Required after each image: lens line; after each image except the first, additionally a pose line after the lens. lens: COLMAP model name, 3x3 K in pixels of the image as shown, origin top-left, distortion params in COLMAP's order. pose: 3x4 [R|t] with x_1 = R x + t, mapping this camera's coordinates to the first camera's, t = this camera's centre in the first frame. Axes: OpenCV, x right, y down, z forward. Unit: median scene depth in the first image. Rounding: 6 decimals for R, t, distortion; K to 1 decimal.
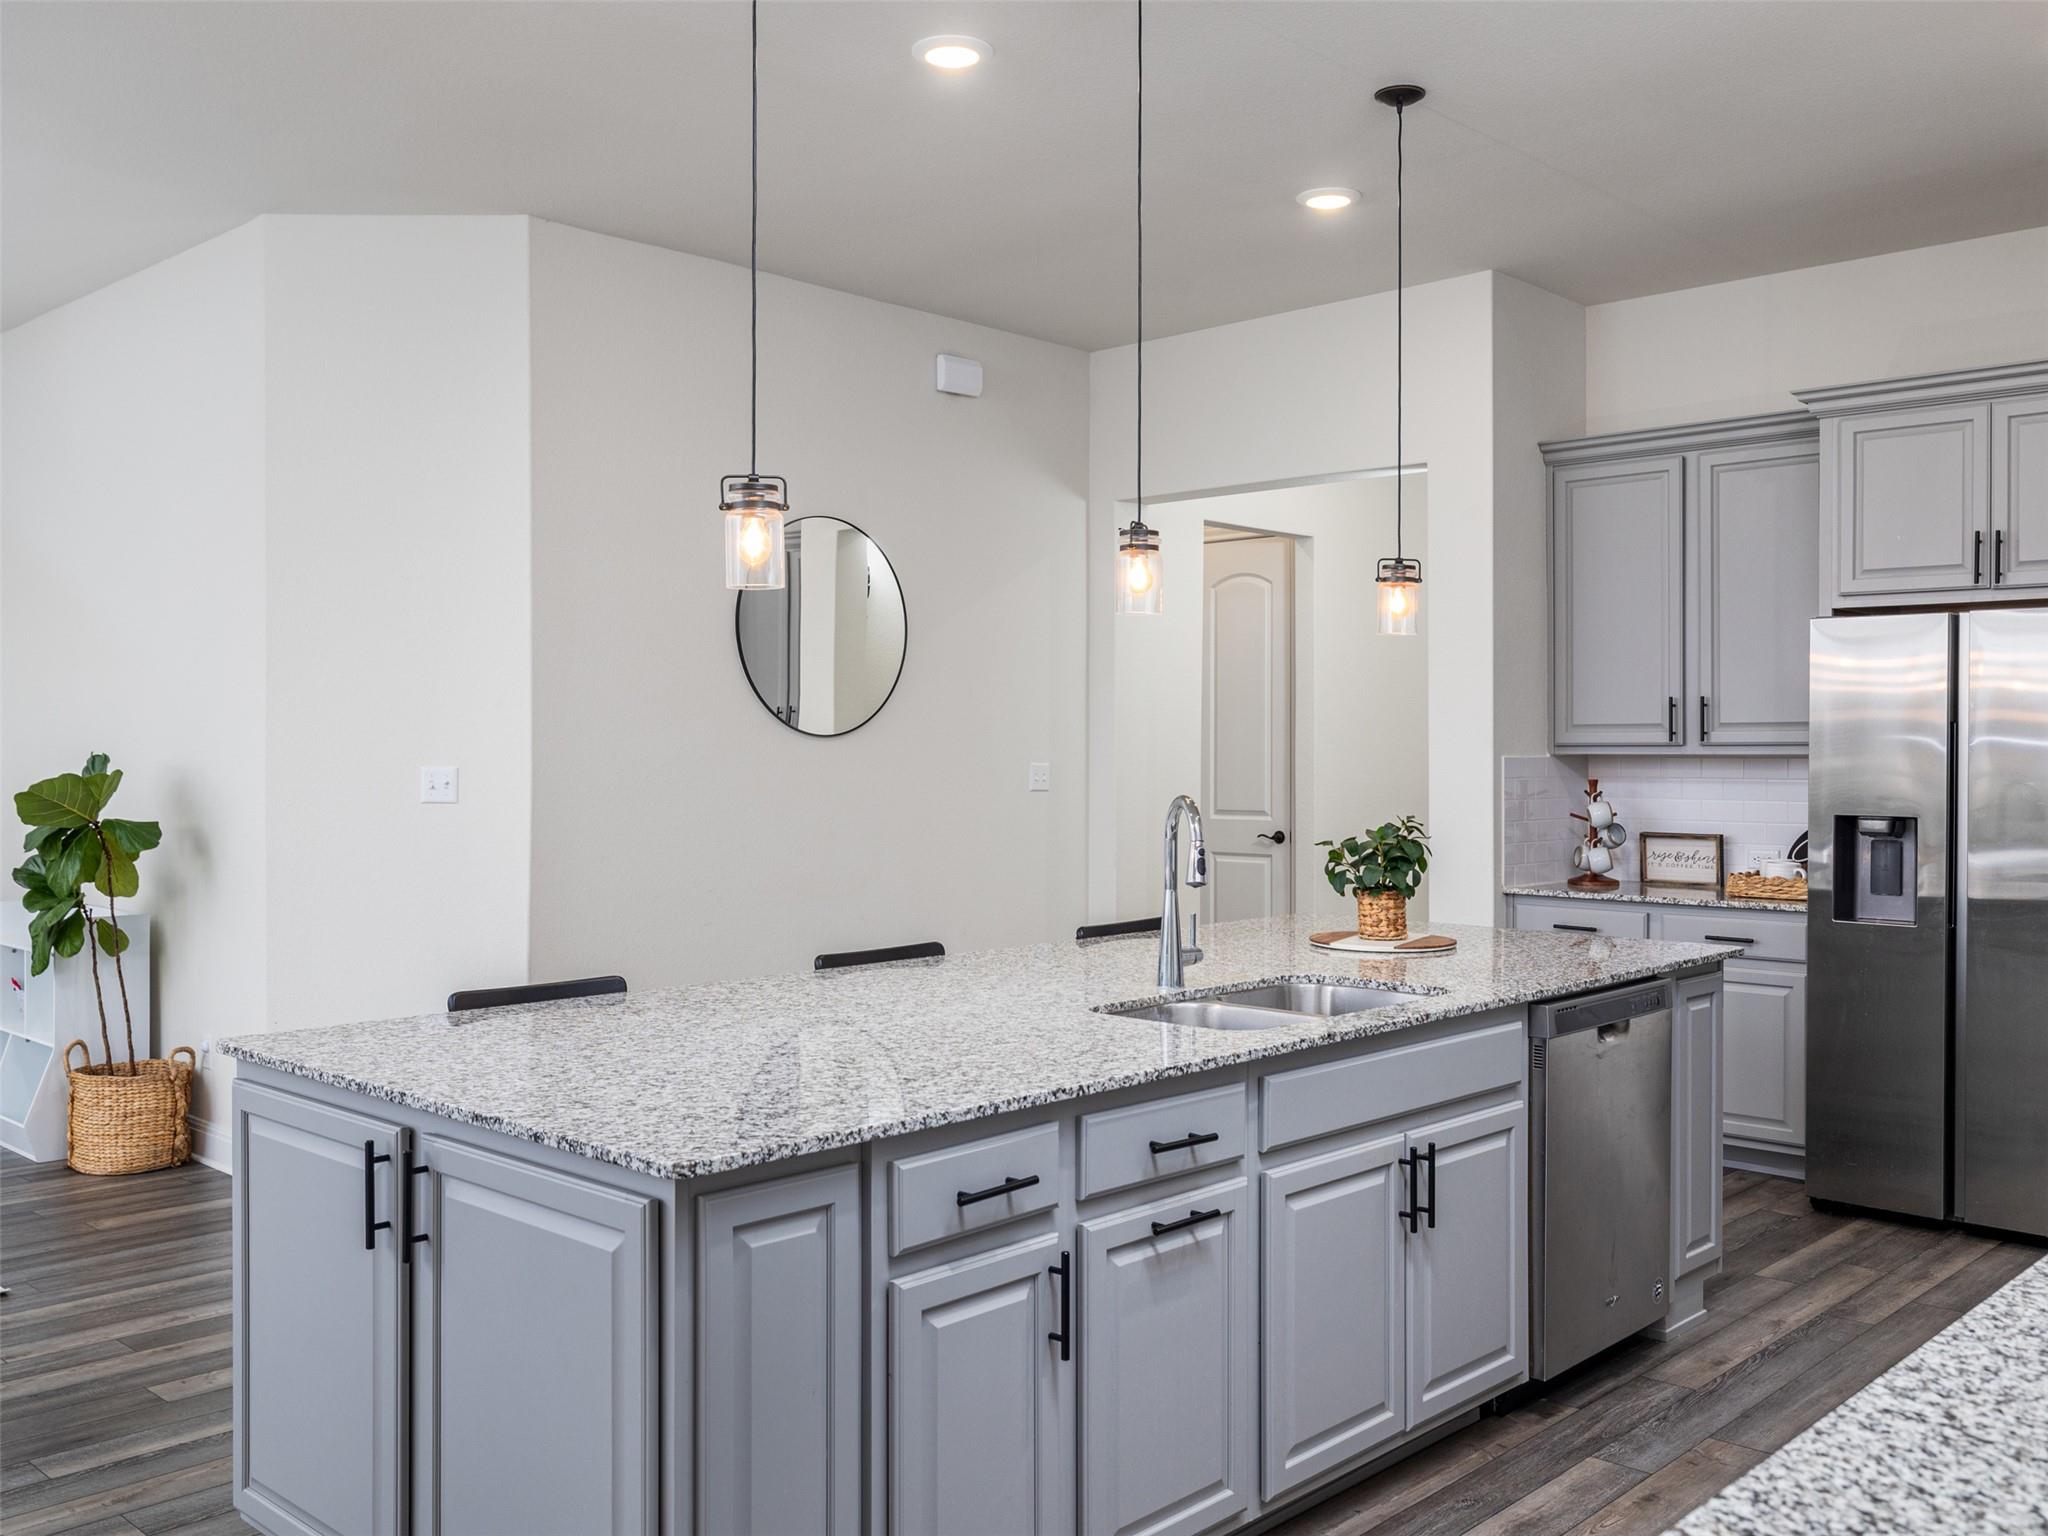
lens RADIAL K [[1800.5, 0, 1028.7], [0, 1800.5, 758.7], [0, 0, 1]] dist [0.002523, -0.010218]
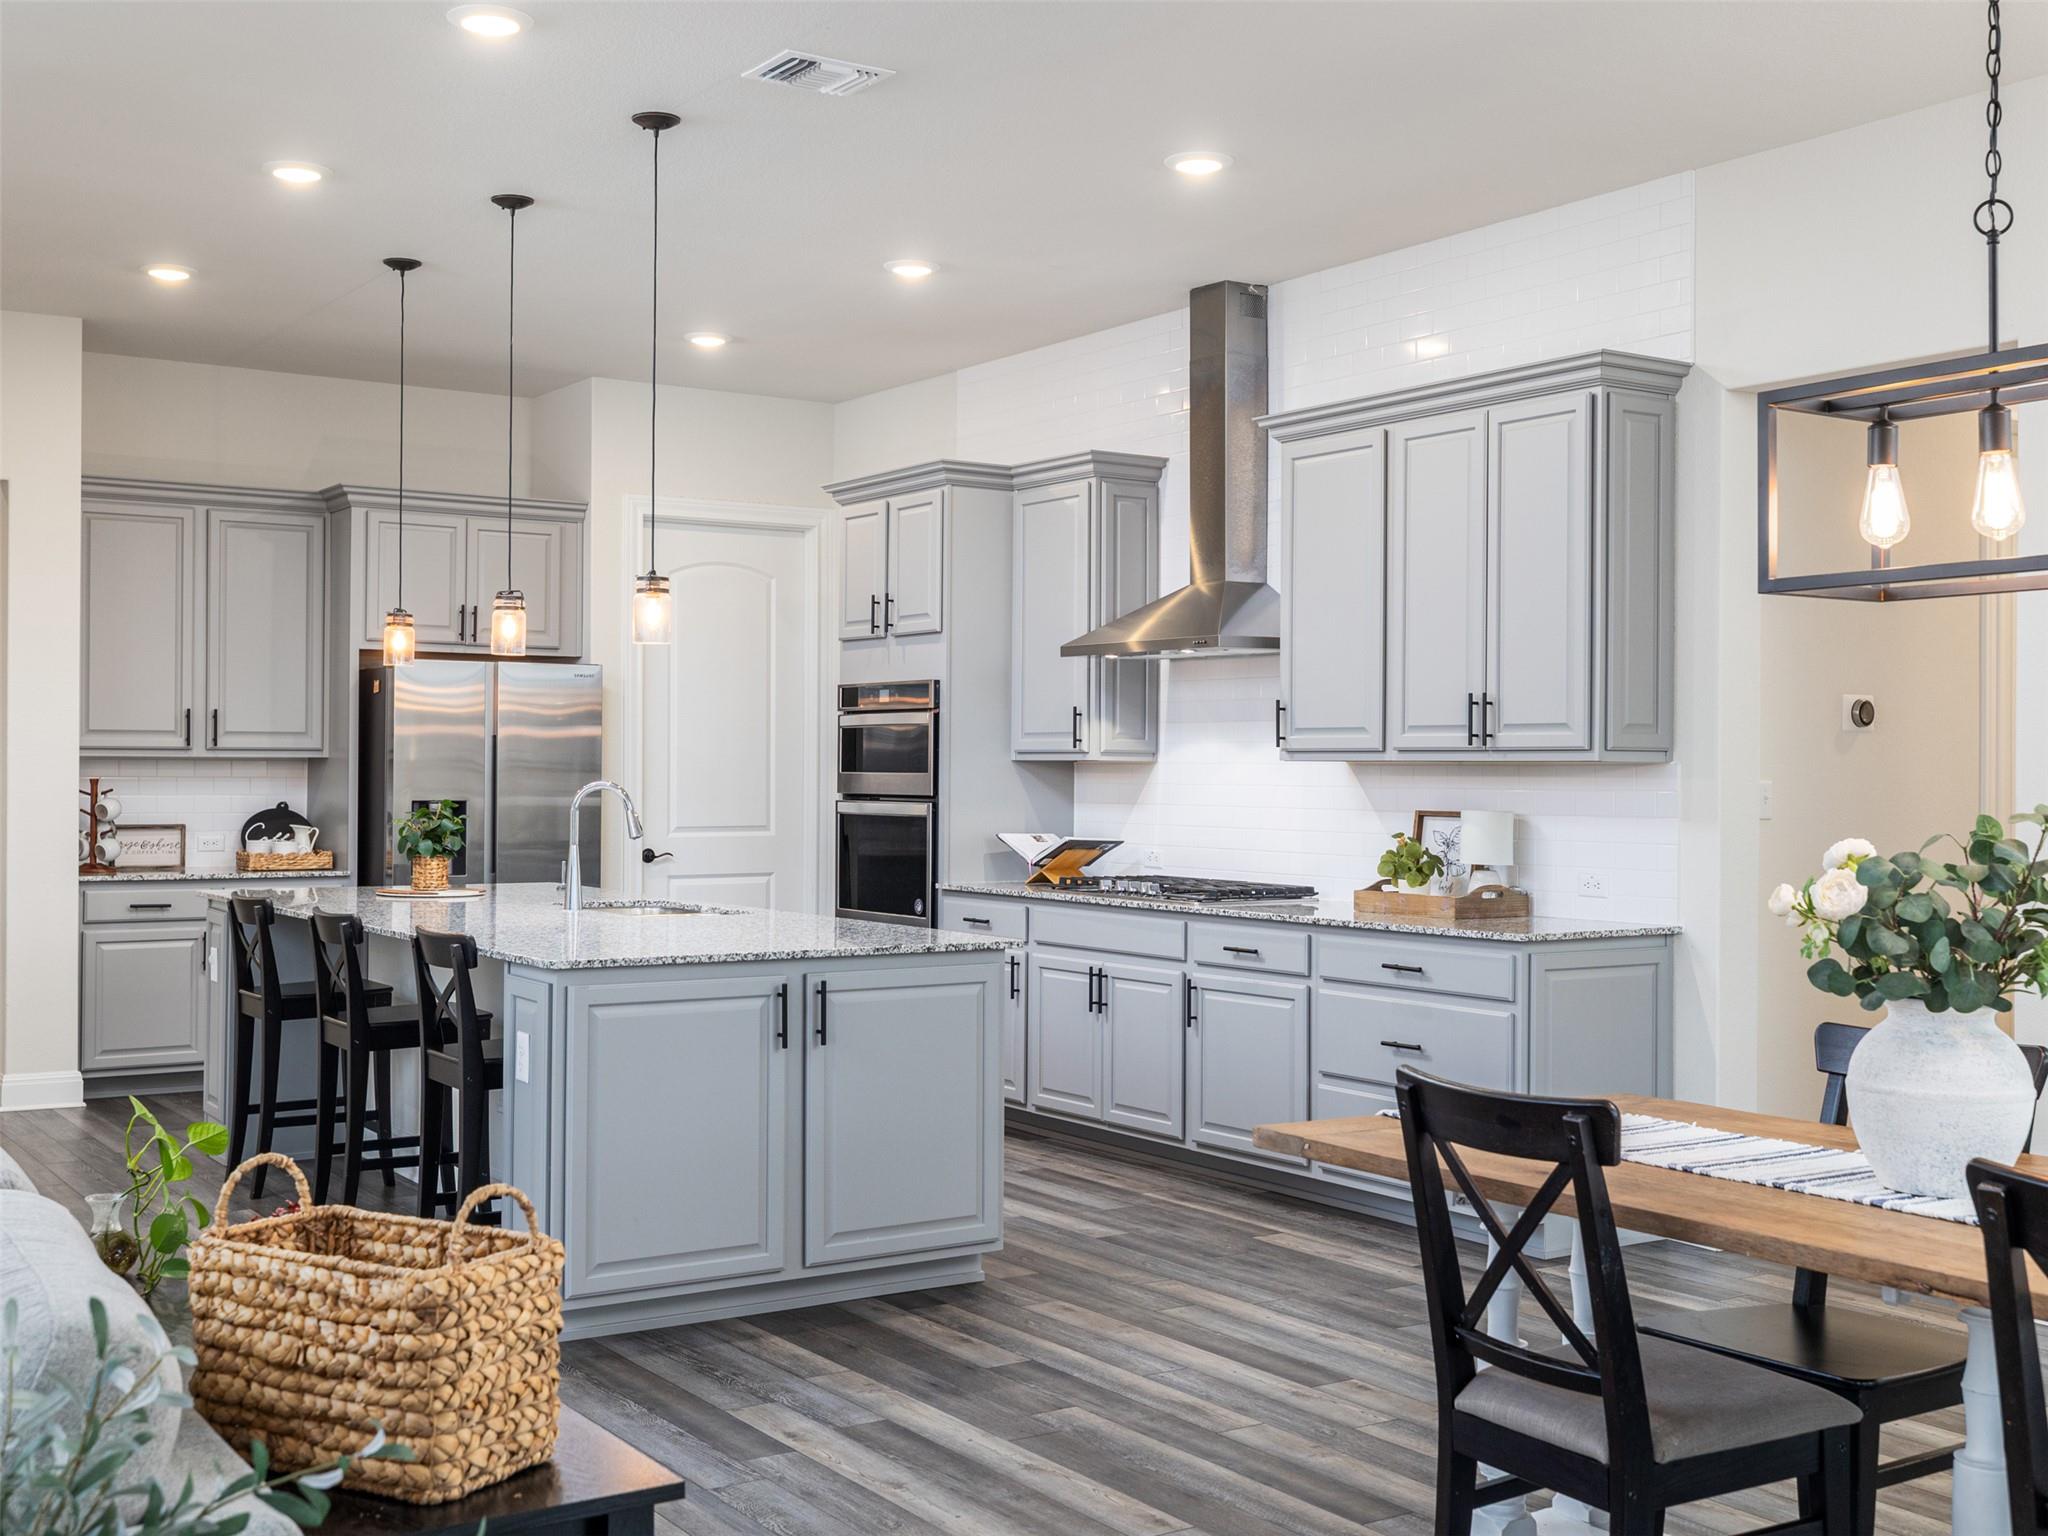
lens RADIAL K [[2191.5, 0, 1020.5], [0, 2191.5, 765.5], [0, 0, 1]] dist [-0.004567, 0.000000]
pose [[0.224008, 0.002281, 0.974585, -1.062048], [-0.000661, 0.999997, -0.002189, 0.007119], [-0.974587, -0.000154, 0.224009, 0.155255]]
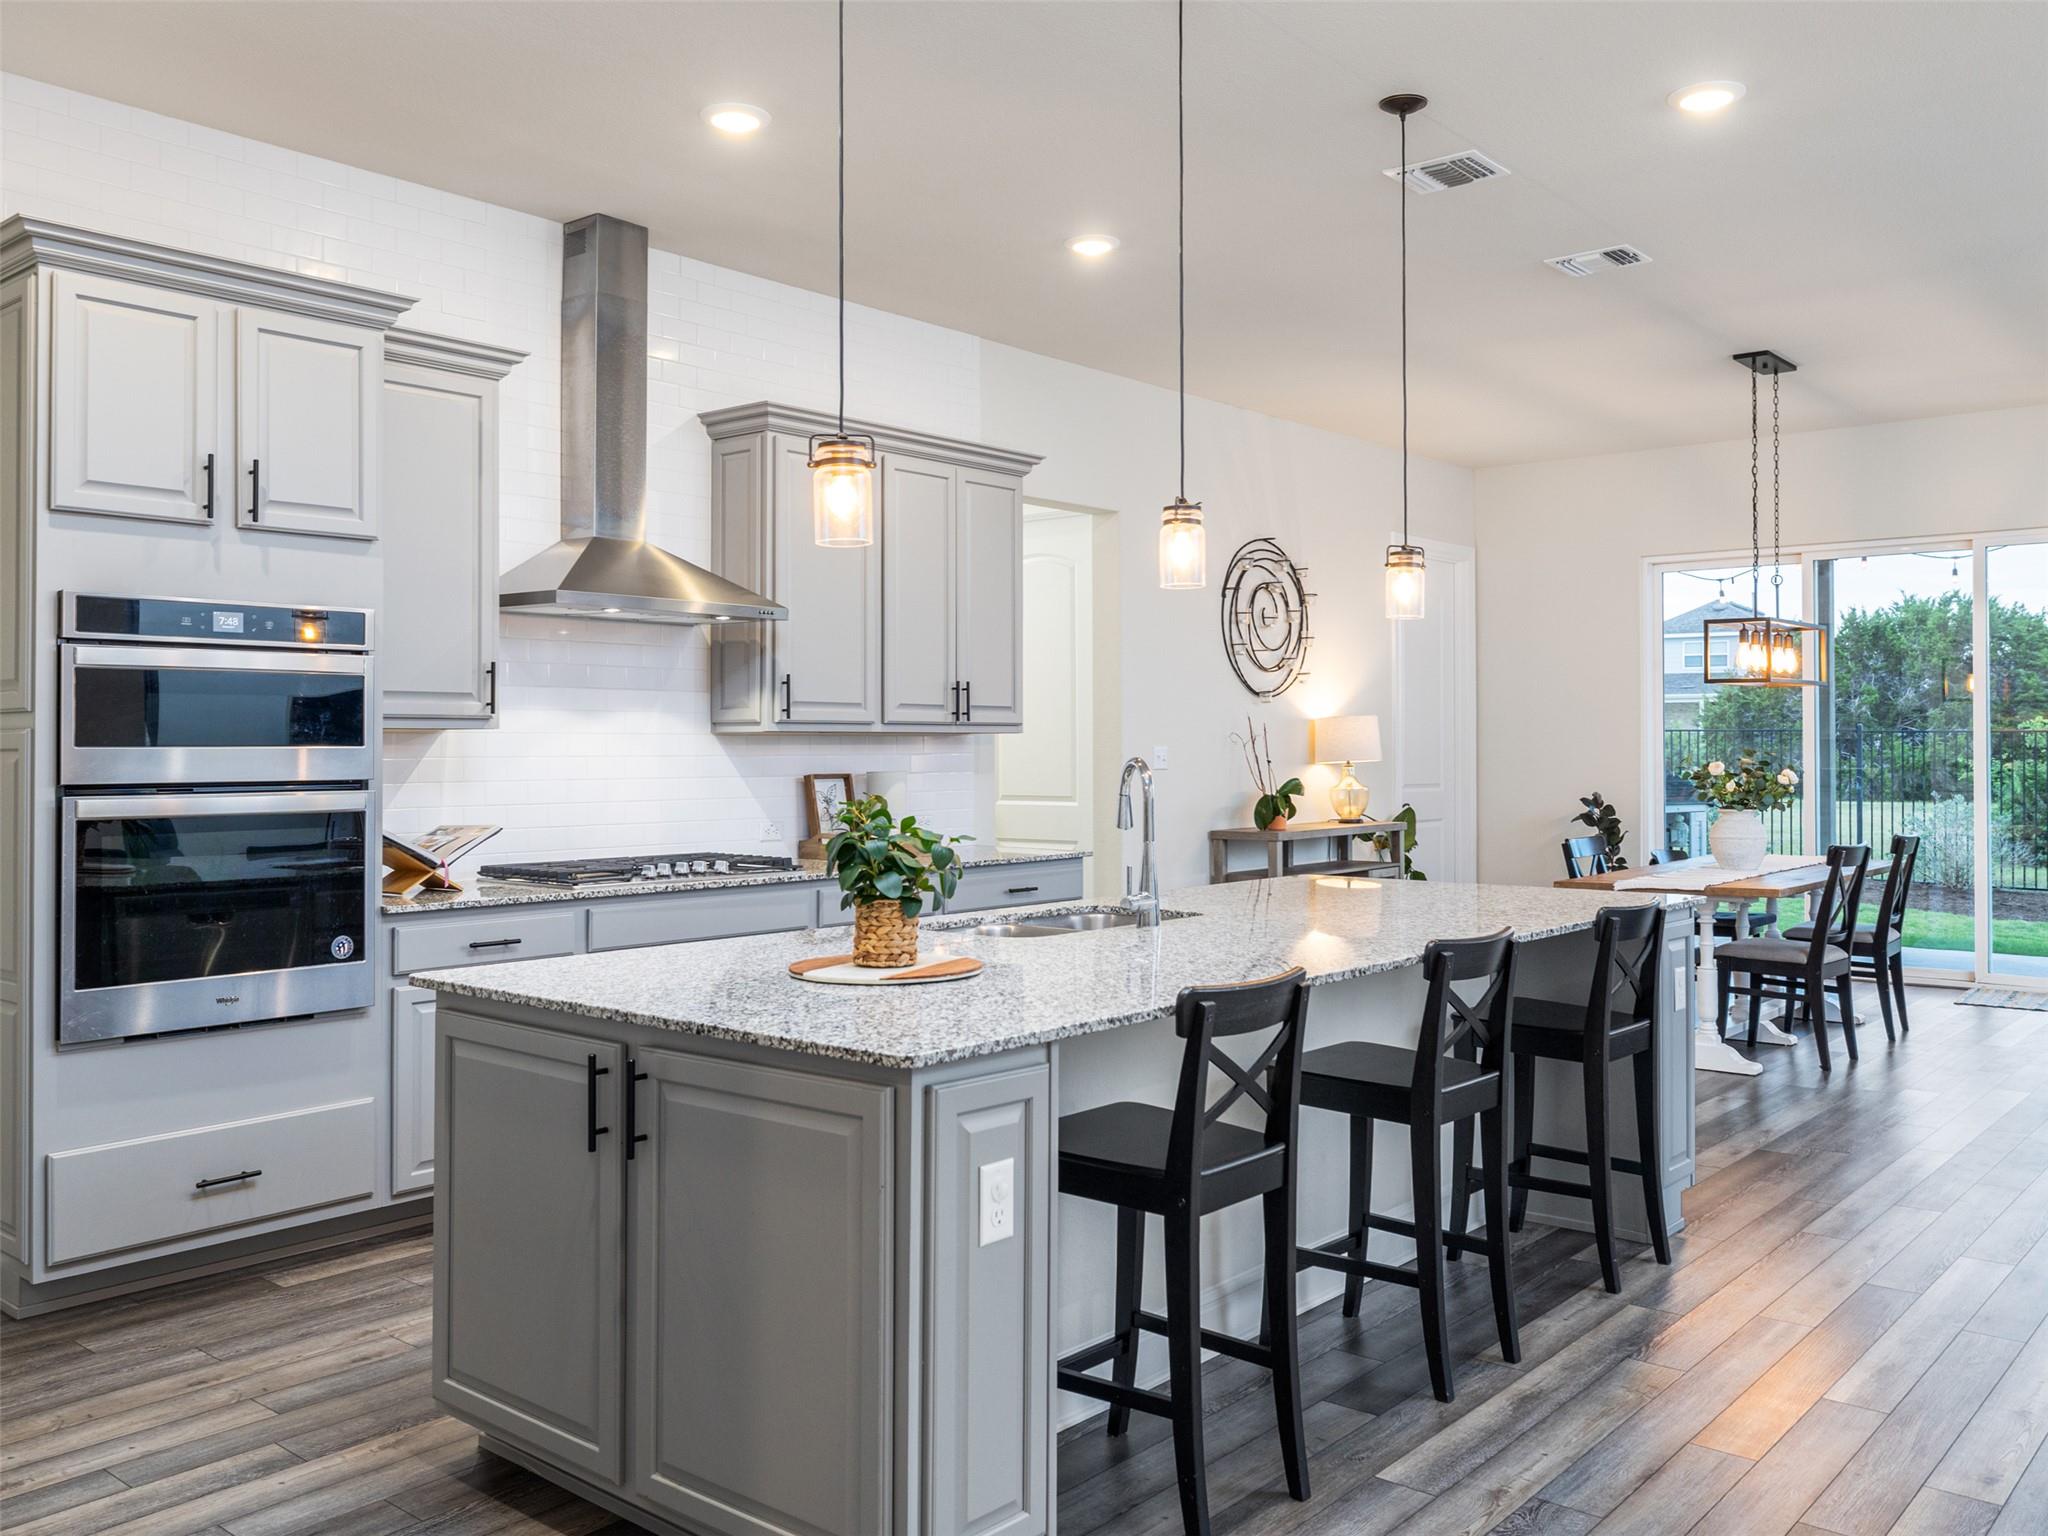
lens RADIAL K [[1686.8, 0, 1017.5], [0, 1686.8, 754.6], [0, 0, 1]] dist [-0.004931, 0.004019]
pose [[-0.999358, -0.000520, -0.035814, 0.133495], [-0.000951, 0.999927, 0.012005, 0.002883], [0.035805, 0.012032, -0.999286, 1.366431]]
